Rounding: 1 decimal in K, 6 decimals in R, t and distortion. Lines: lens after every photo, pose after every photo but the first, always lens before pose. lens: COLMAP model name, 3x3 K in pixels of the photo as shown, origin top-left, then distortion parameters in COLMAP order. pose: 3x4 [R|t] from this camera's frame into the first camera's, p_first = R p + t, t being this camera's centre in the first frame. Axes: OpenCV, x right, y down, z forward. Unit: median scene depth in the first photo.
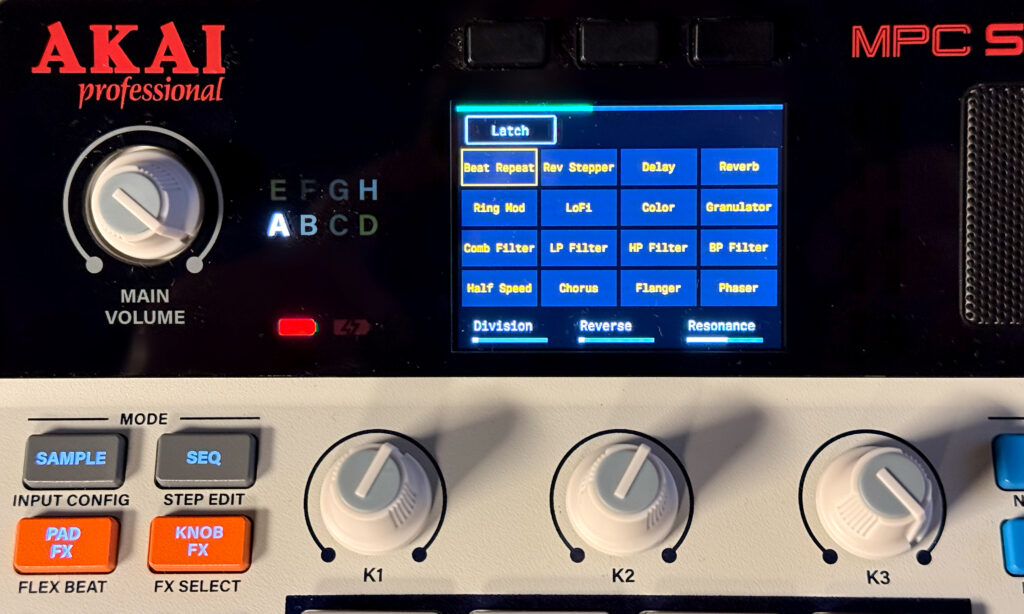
lens RADIAL K [[1680.1, 0, 511.8], [0, 1680.1, 309.9], [0, 0, 1]] dist [0.104910, 0.000000]
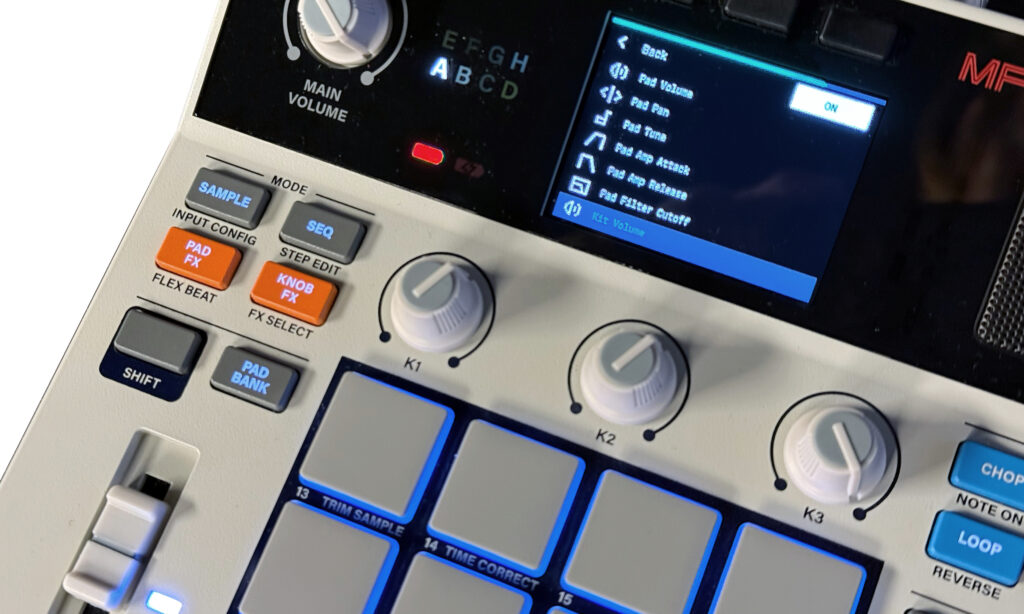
lens RADIAL K [[1680.1, 0, 513.0], [0, 1680.1, 304.9], [0, 0, 1]] dist [0.104910, 0.000000]
pose [[0.919959, 0.330193, -0.211302, 0.221821], [-0.326218, 0.943725, 0.054443, 0.027376], [0.217388, 0.018845, 0.975903, -0.160294]]
